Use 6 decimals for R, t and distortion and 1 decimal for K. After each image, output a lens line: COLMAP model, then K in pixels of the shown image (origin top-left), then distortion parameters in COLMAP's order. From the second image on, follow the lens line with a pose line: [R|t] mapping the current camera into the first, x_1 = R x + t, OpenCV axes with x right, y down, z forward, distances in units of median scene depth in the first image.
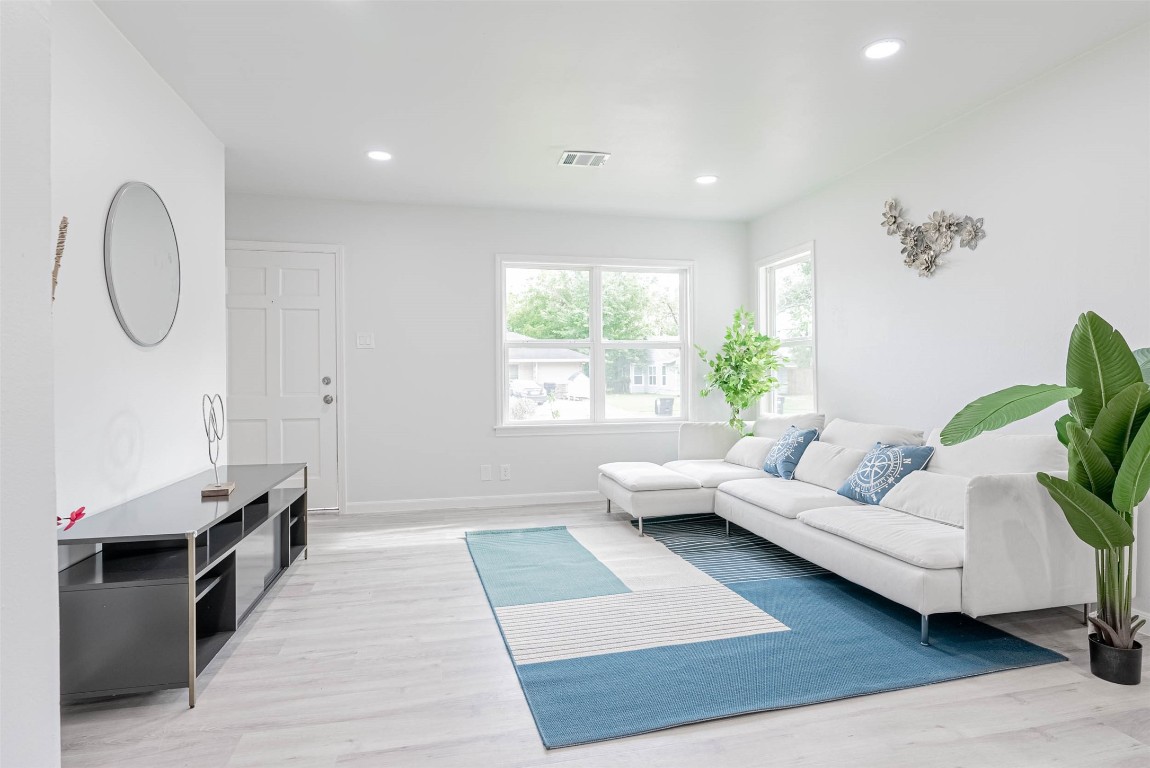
lens RADIAL K [[629.1, 0, 588.0], [0, 629.1, 376.0], [0, 0, 1]] dist [-0.006032, 0.001913]
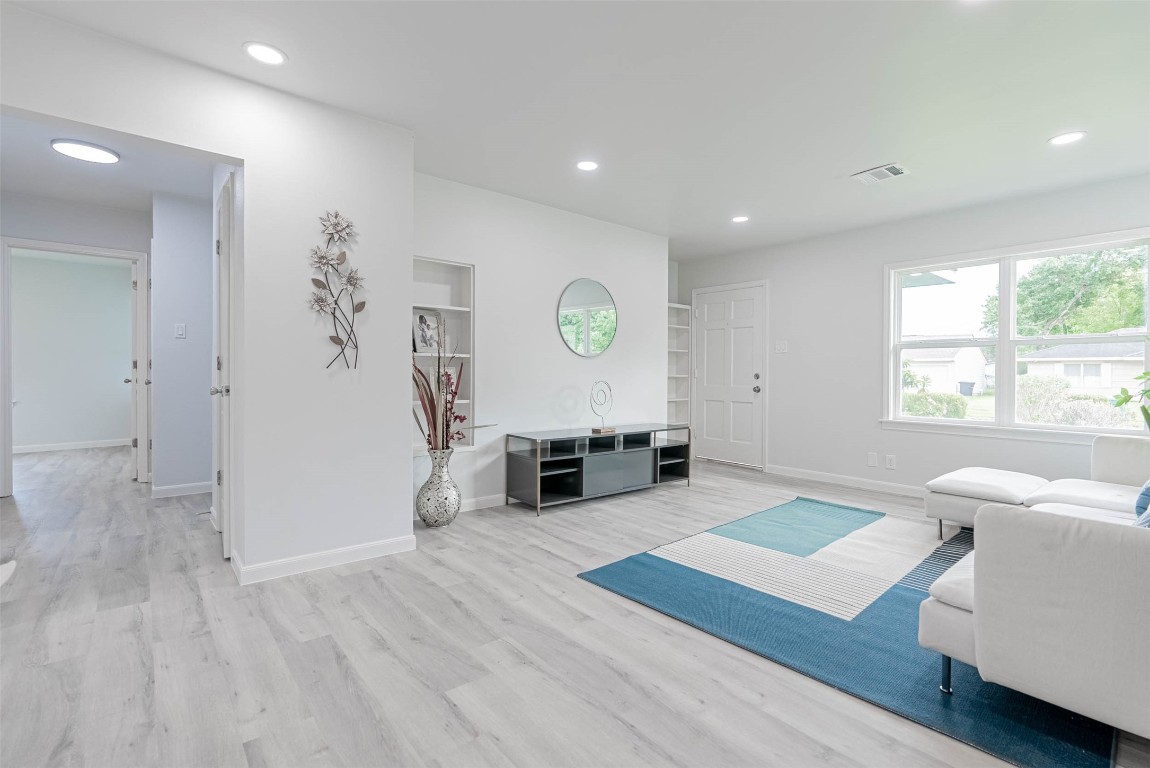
lens RADIAL K [[525.0, 0, 586.9], [0, 525.0, 378.4], [0, 0, 1]] dist [-0.013042, 0.004953]
pose [[0.452129, 0.018575, -0.891759, 0.647539], [-0.011257, 0.999822, 0.015119, -0.001813], [0.891881, 0.003203, 0.452258, 0.166034]]
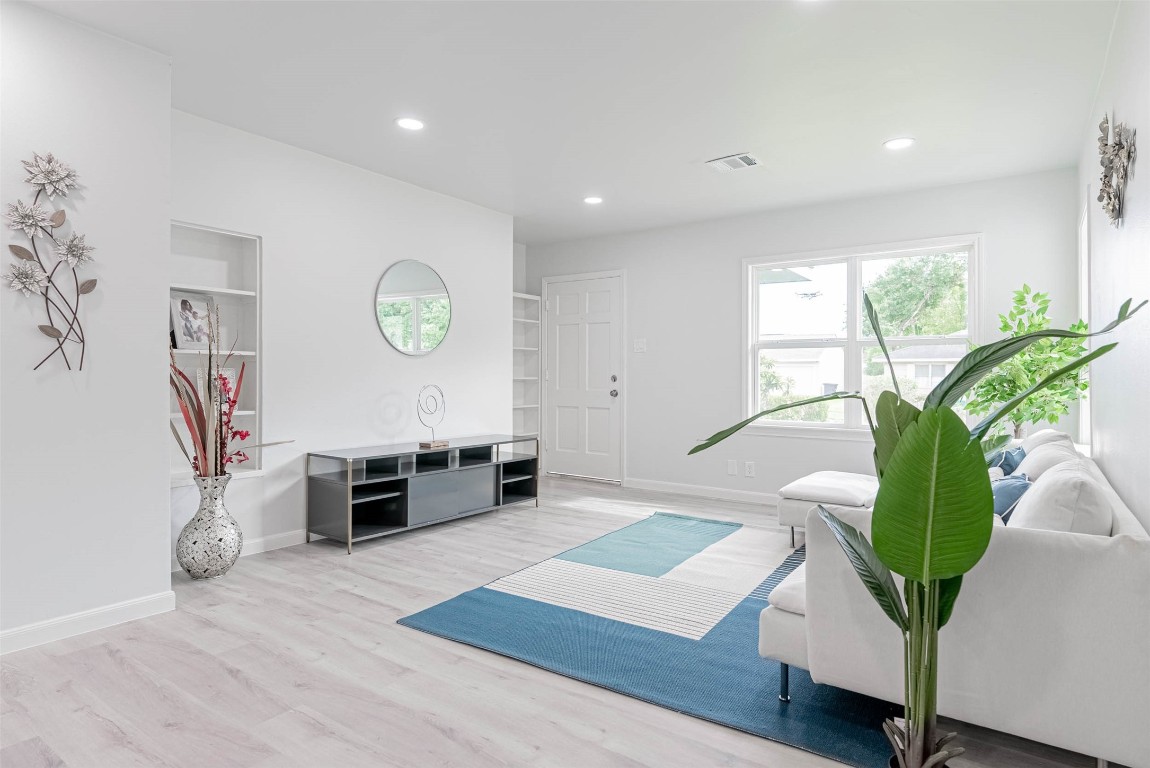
lens RADIAL K [[629.1, 0, 587.1], [0, 629.1, 377.4], [0, 0, 1]] dist [-0.006032, 0.001913]
pose [[0.664555, 0.011077, -0.747157, 0.676242], [-0.009673, 0.999934, 0.006221, -0.002596], [0.747176, 0.003093, 0.664619, 0.169327]]
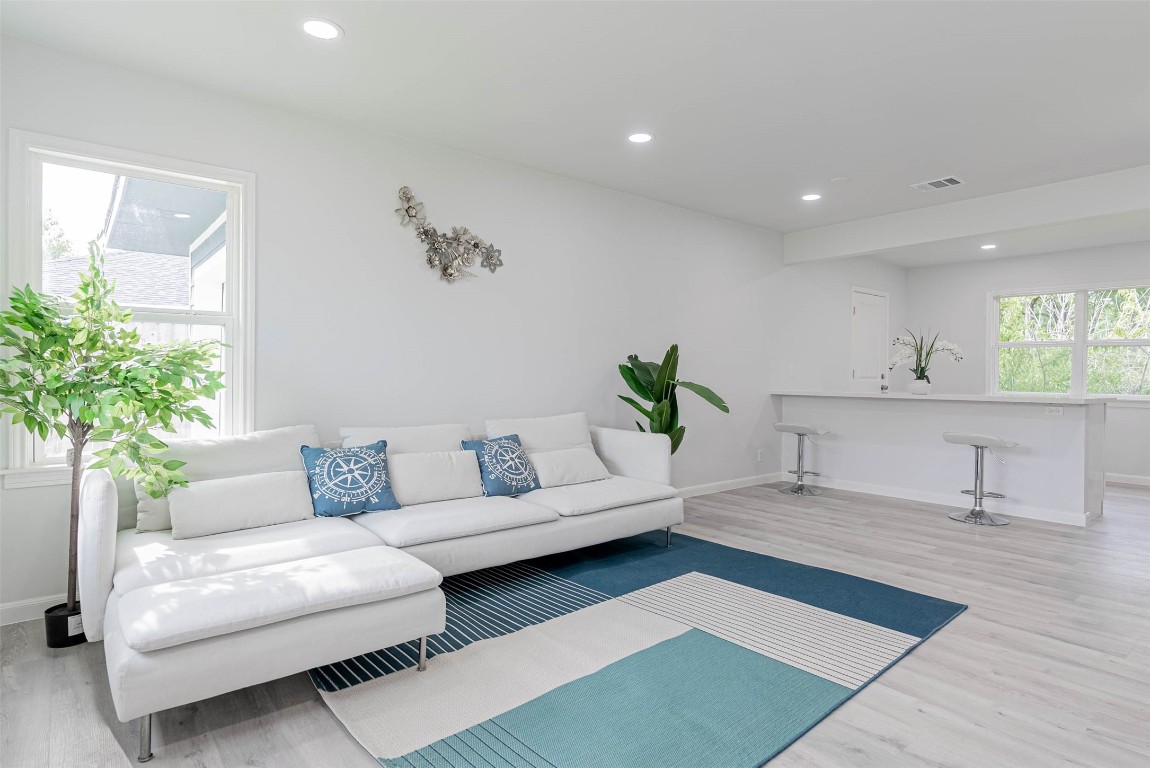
lens RADIAL K [[629.1, 0, 579.3], [0, 629.1, 381.1], [0, 0, 1]] dist [-0.006032, 0.001913]
pose [[-0.436702, -0.008022, 0.899571, -0.538851], [-0.002152, 0.999967, 0.007873, 0.001415], [-0.899604, 0.001502, -0.436704, 1.300975]]
